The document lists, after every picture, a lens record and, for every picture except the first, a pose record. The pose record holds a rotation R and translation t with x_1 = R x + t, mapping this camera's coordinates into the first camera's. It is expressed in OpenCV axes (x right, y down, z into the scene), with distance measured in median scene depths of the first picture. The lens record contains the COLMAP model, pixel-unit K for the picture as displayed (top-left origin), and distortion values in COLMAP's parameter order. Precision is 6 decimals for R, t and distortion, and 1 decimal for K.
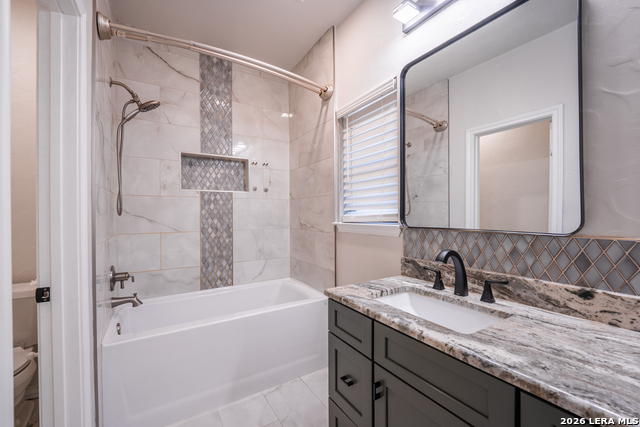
lens RADIAL K [[262.6, 0, 314.2], [0, 262.6, 213.4], [0, 0, 1]] dist [-0.009996, -0.000837]
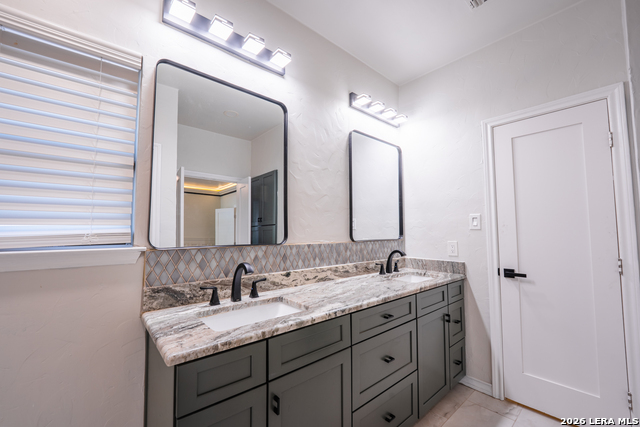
lens RADIAL K [[261.1, 0, 315.4], [0, 261.1, 214.0], [0, 0, 1]] dist [-0.009666, -0.000678]
pose [[-0.165020, 0.070558, 0.983763, -0.559757], [0.000108, 0.997439, -0.071521, 0.002755], [-0.986290, -0.011696, -0.164605, 0.686299]]
